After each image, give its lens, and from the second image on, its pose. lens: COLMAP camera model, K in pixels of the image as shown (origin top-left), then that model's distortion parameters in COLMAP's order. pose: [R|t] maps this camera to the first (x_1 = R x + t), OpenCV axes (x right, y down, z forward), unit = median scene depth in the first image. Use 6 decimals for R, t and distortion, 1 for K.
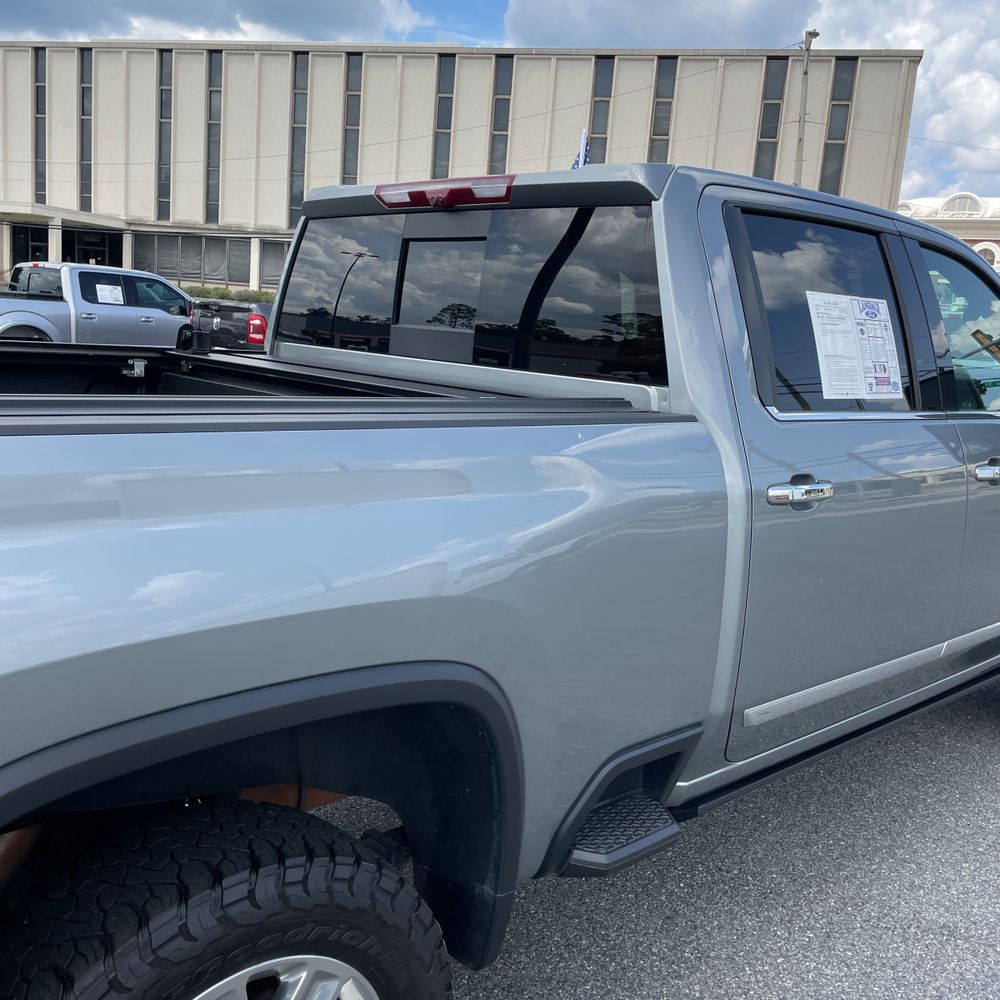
lens RADIAL K [[1014.9, 0, 506.8], [0, 1014.9, 484.7], [0, 0, 1]] dist [0.081296, -0.105829]
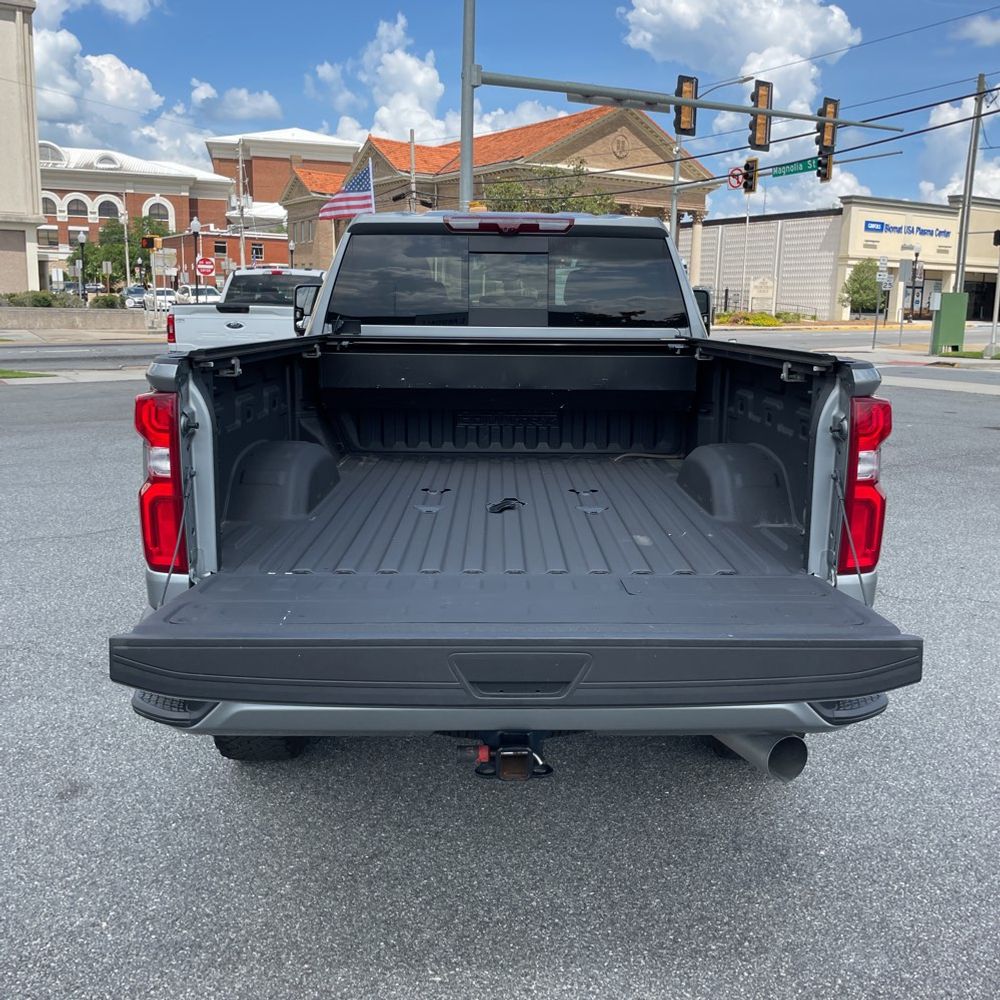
lens RADIAL K [[1014.9, 0, 506.8], [0, 1014.9, 484.7], [0, 0, 1]] dist [0.081296, -0.105829]
pose [[0.669923, -0.188156, 0.718192, -1.142410], [0.153236, 0.981566, 0.114219, -0.055066], [-0.726445, 0.033535, 0.686406, -0.093169]]
